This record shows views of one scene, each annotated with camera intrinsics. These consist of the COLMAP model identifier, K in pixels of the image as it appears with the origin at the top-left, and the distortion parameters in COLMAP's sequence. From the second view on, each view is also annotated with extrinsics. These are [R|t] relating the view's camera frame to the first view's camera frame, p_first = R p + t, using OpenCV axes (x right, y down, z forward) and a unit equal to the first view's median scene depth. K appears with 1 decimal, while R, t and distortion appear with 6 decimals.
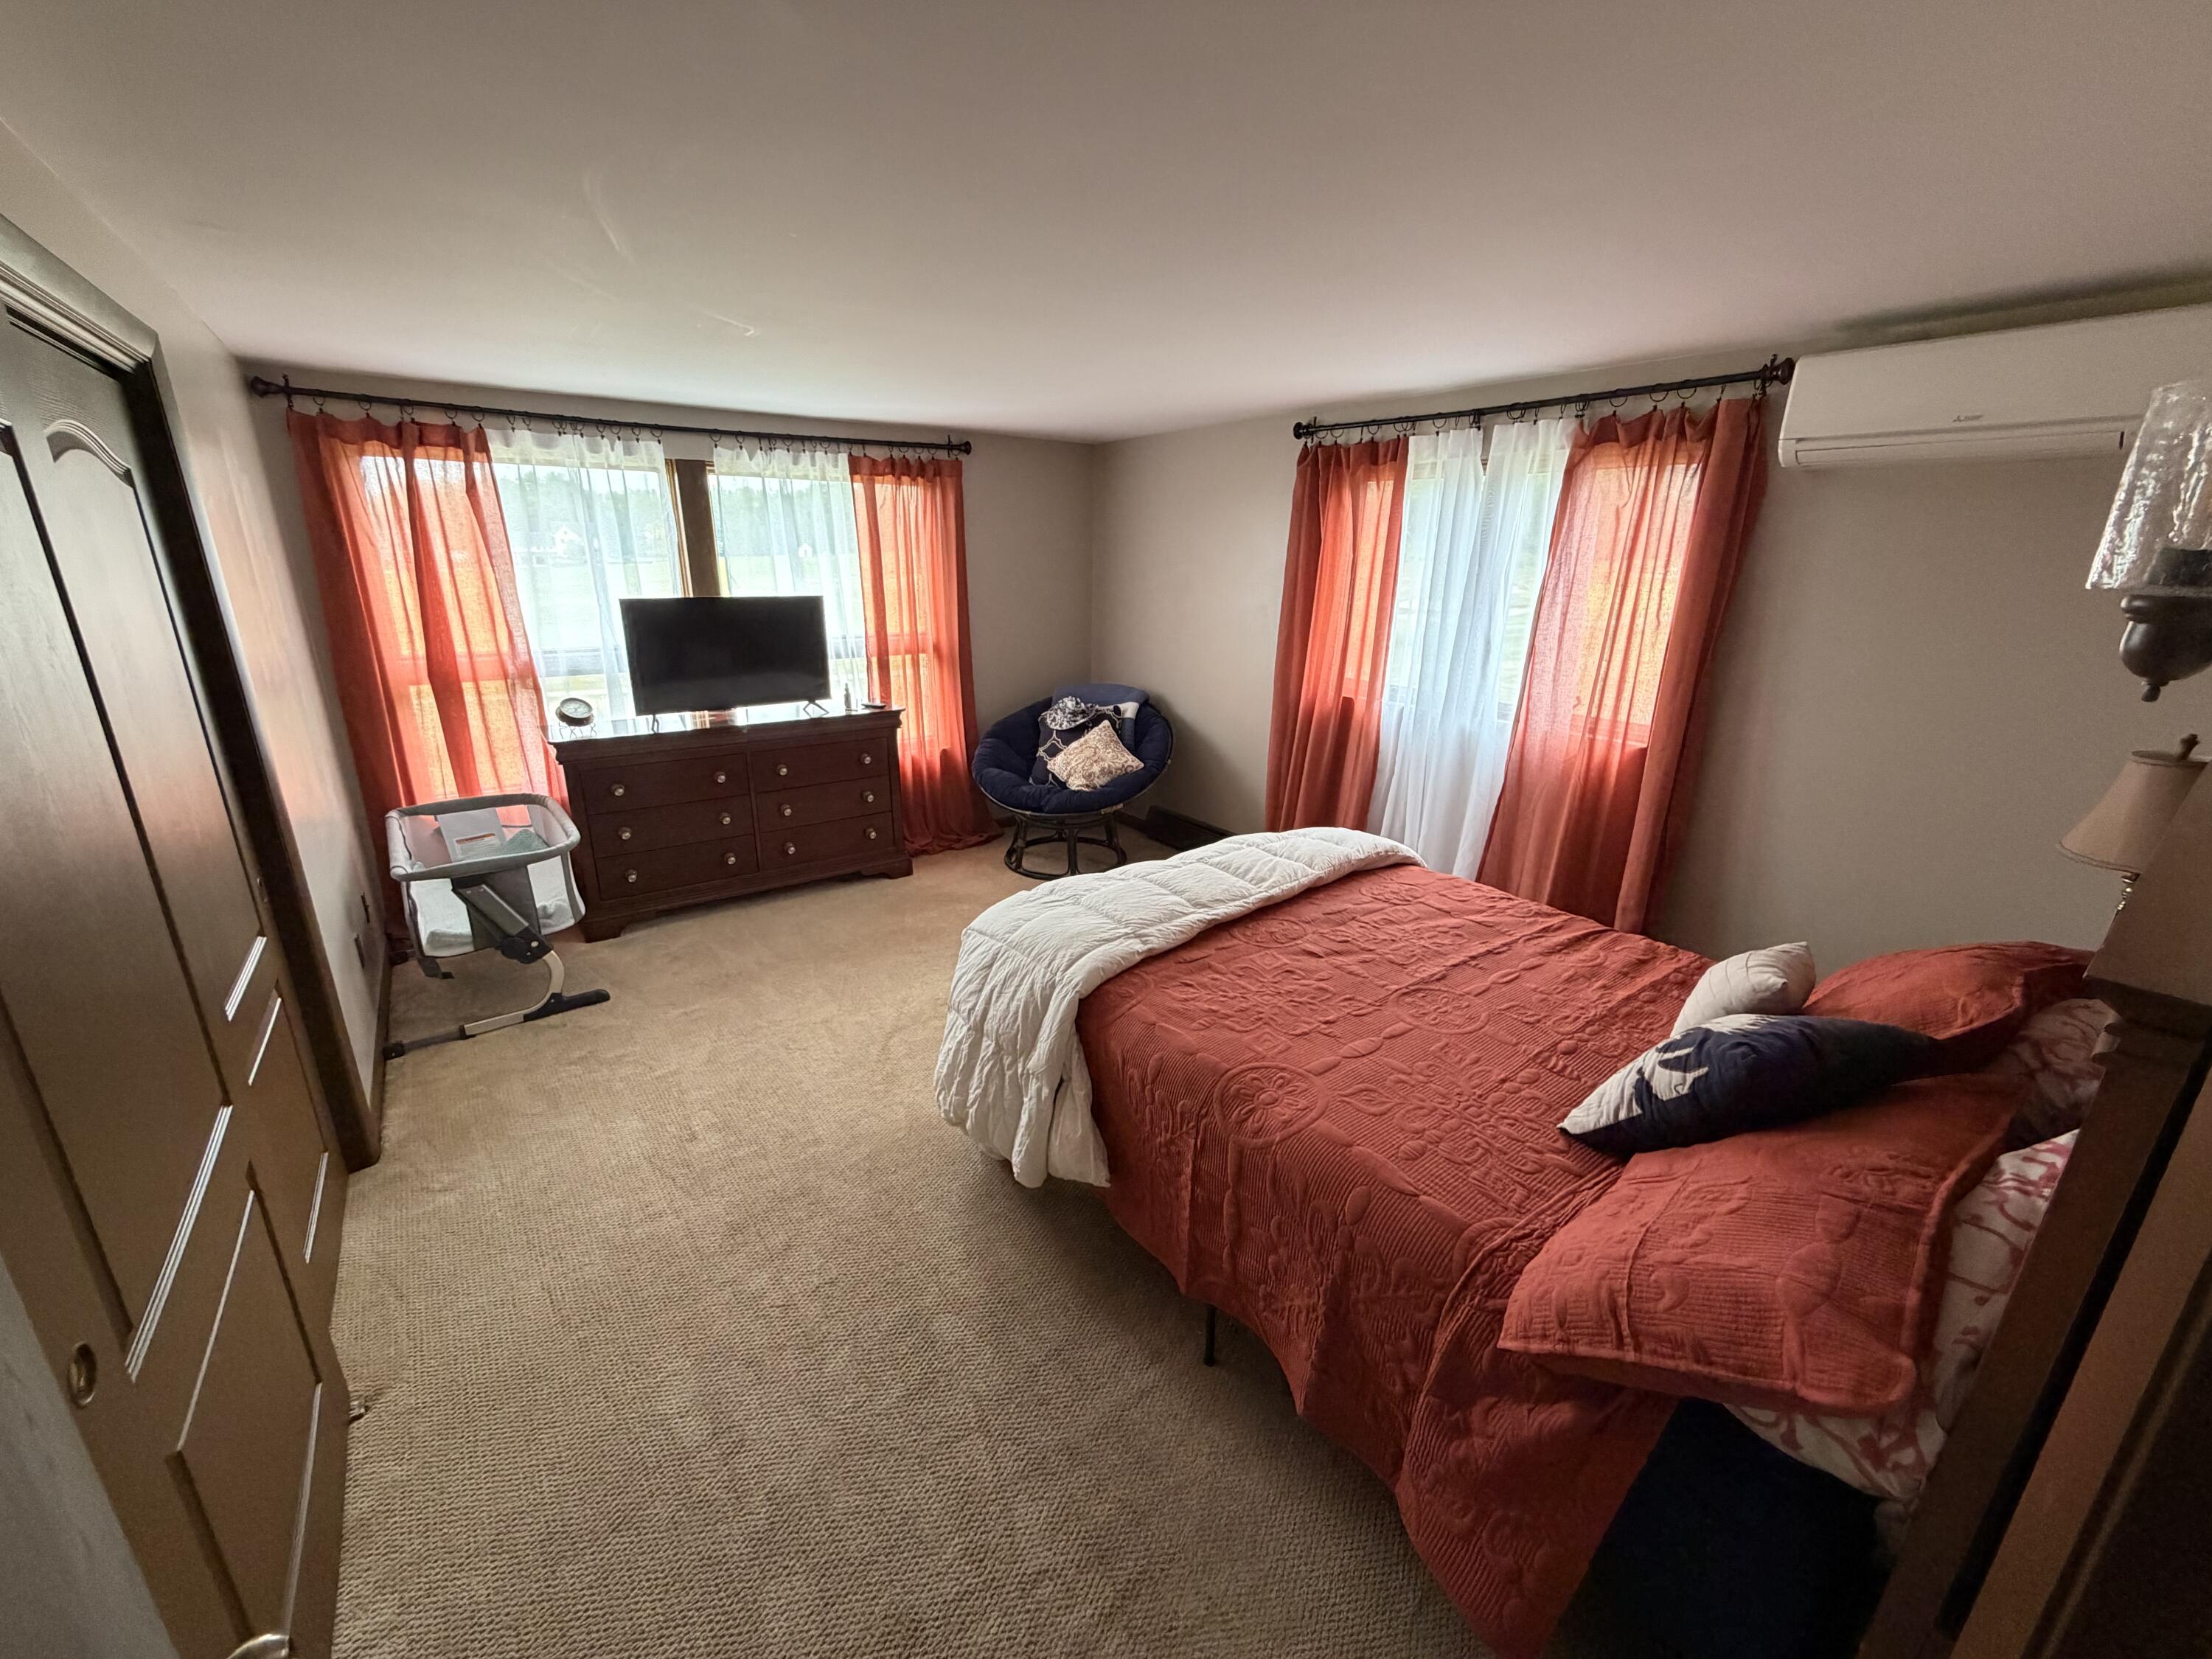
lens RADIAL K [[881.7, 0, 1106.0], [0, 881.7, 829.5], [0, 0, 1]] dist [-0.000159, 0.000156]
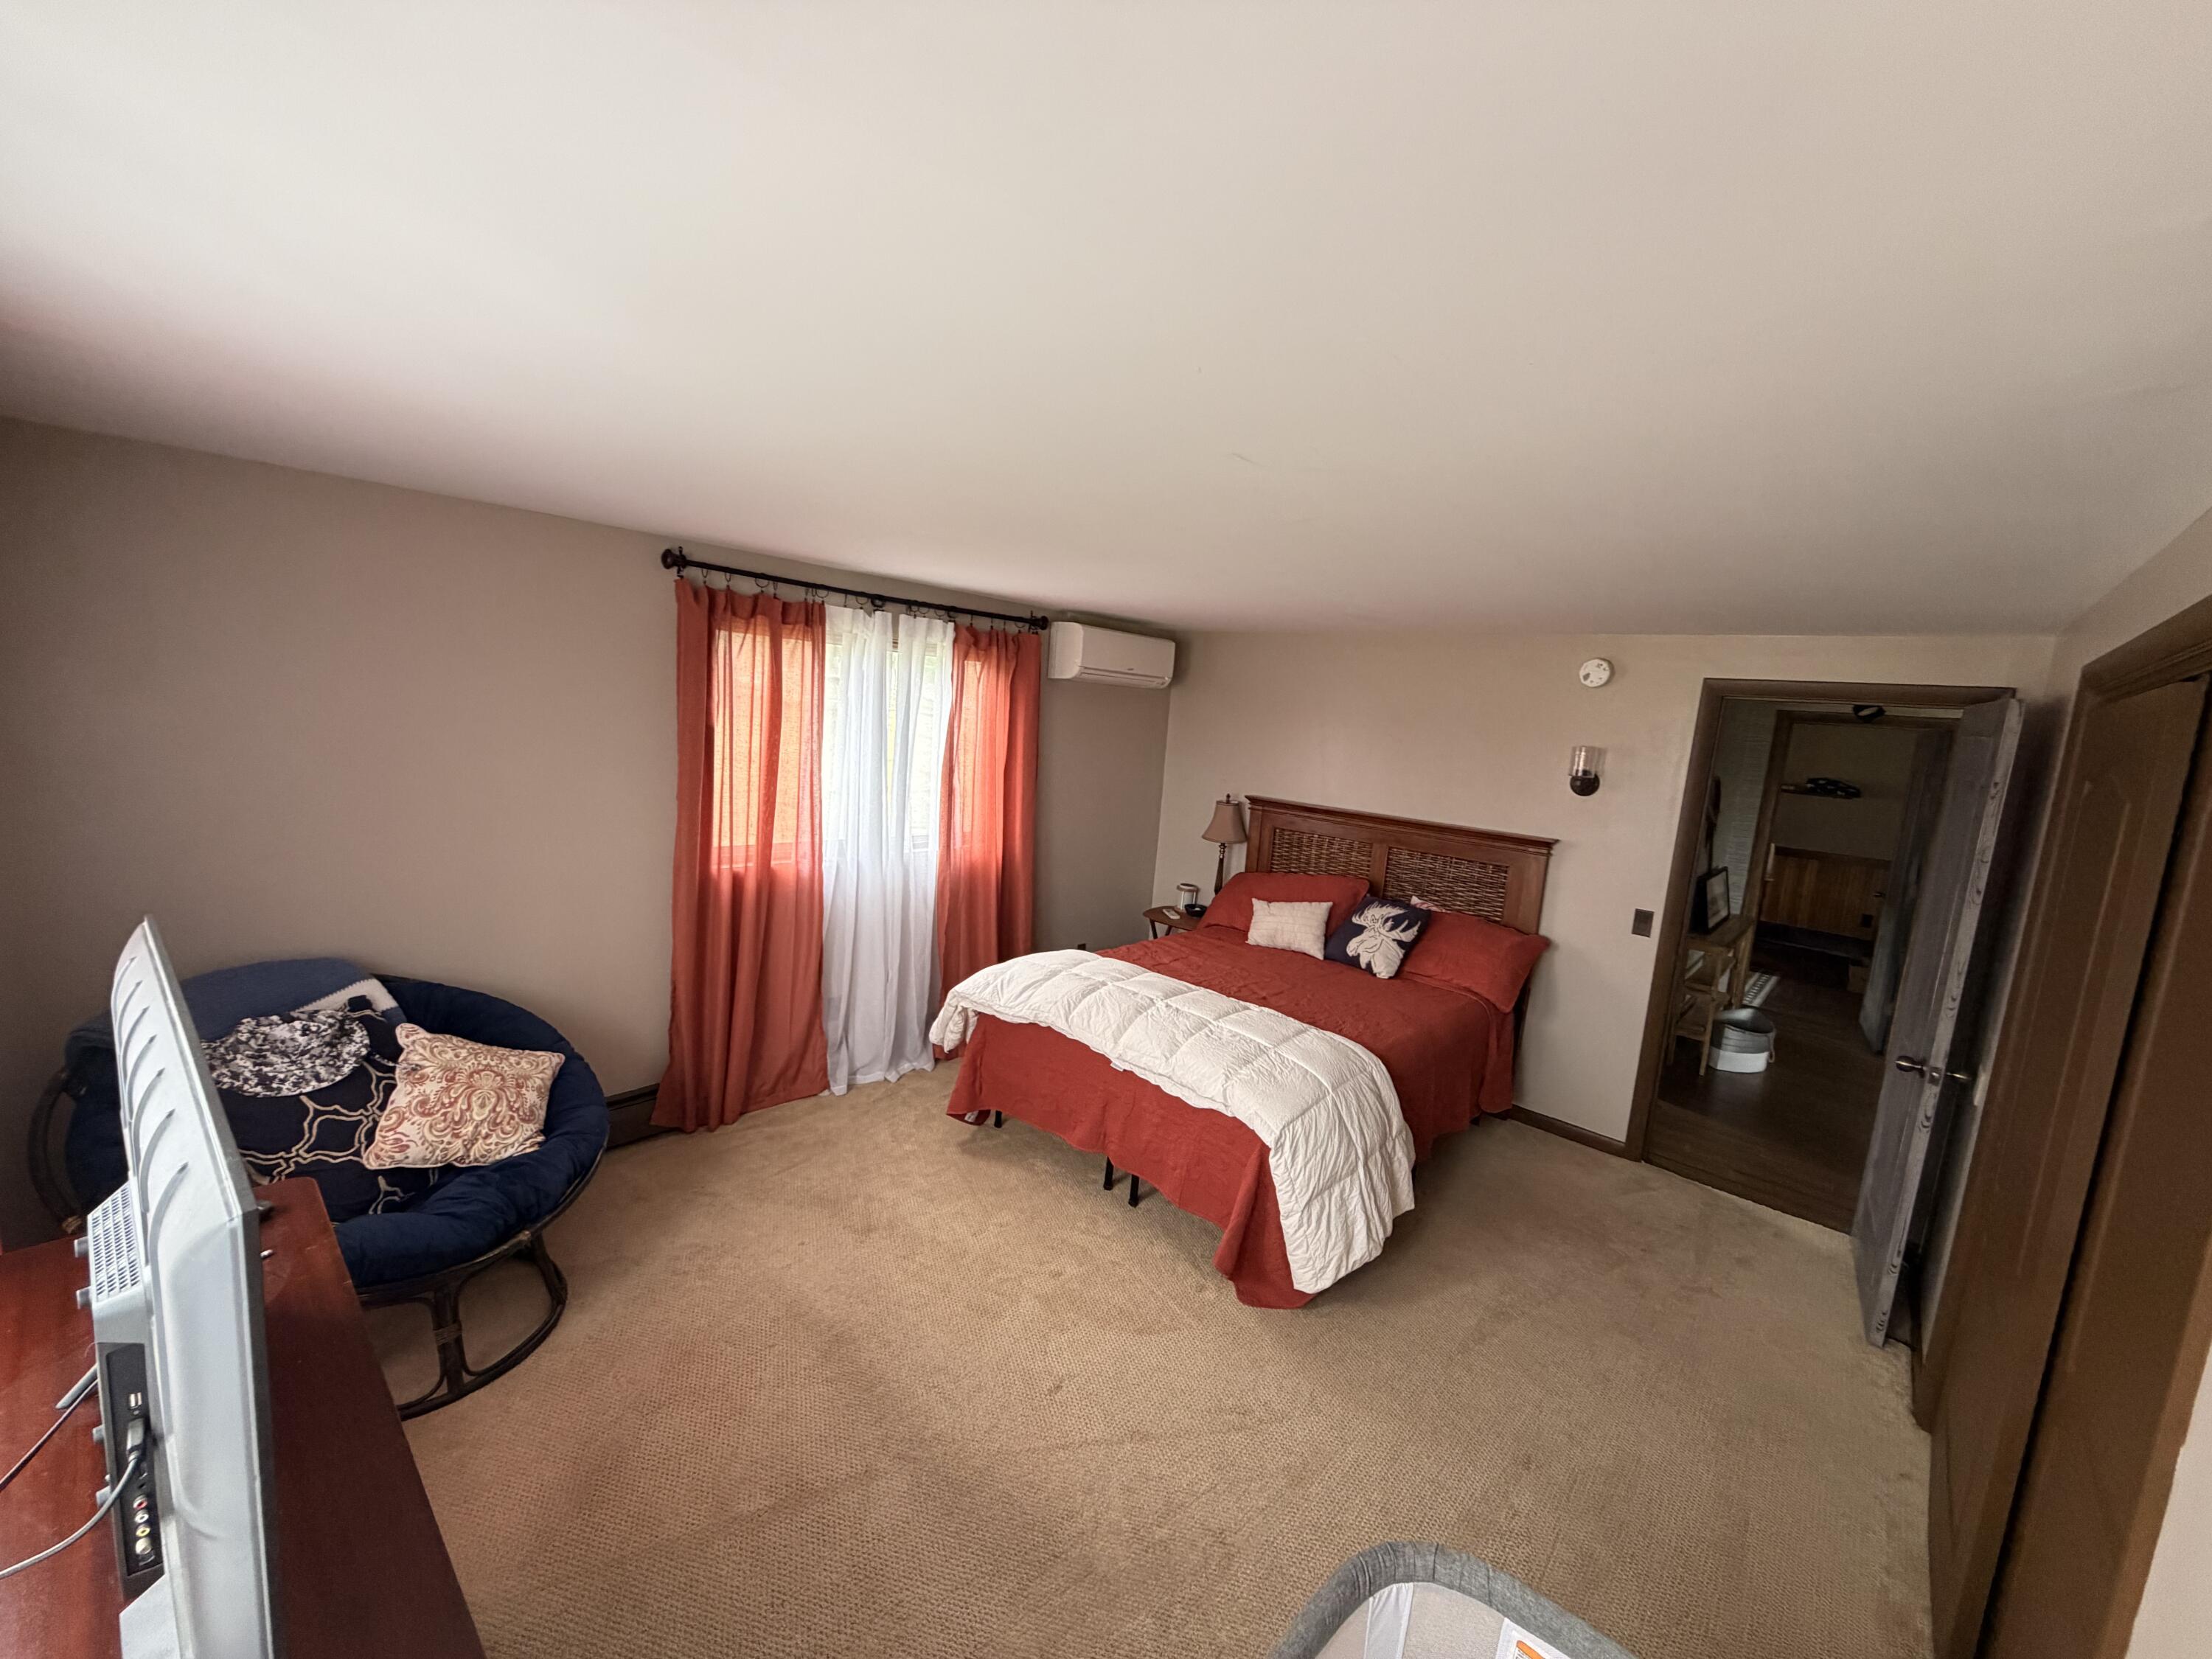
lens RADIAL K [[881.7, 0, 1106.0], [0, 881.7, 829.5], [0, 0, 1]] dist [-0.000159, 0.000156]
pose [[-0.235148, -0.174429, 0.956180, -0.748202], [0.217378, 0.949408, 0.226653, -0.362904], [-0.947339, 0.261150, -0.185334, 0.956278]]
